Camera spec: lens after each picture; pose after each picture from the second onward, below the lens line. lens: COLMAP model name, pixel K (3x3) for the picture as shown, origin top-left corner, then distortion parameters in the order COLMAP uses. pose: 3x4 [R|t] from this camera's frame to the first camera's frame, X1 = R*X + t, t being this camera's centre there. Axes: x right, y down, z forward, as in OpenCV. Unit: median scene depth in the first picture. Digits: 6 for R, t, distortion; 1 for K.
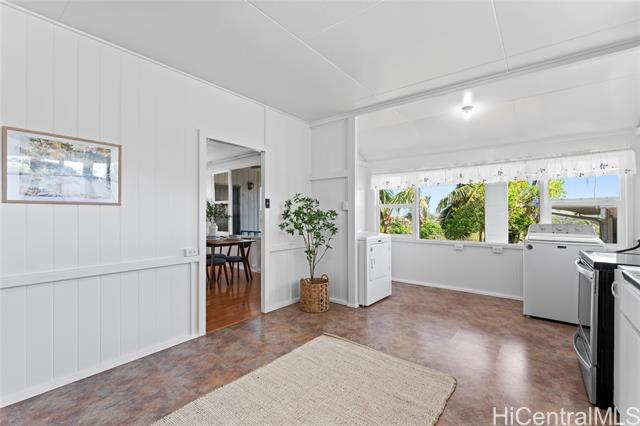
lens RADIAL K [[280.7, 0, 320.0], [0, 280.7, 213.0], [0, 0, 1]] dist [-0.000654, -0.000008]
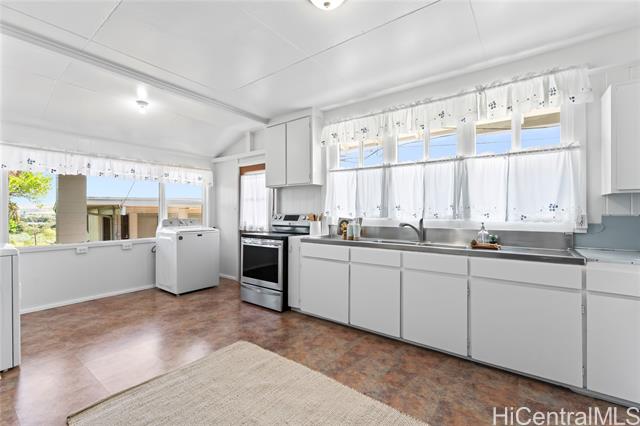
lens RADIAL K [[277.2, 0, 320.0], [0, 277.2, 213.0], [0, 0, 1]] dist [-0.000354, -0.000089]
pose [[-0.023961, -0.003699, 0.999706, -0.446183], [-0.008636, 0.999957, 0.003493, 0.002214], [-0.999676, -0.008550, -0.023992, 0.391168]]
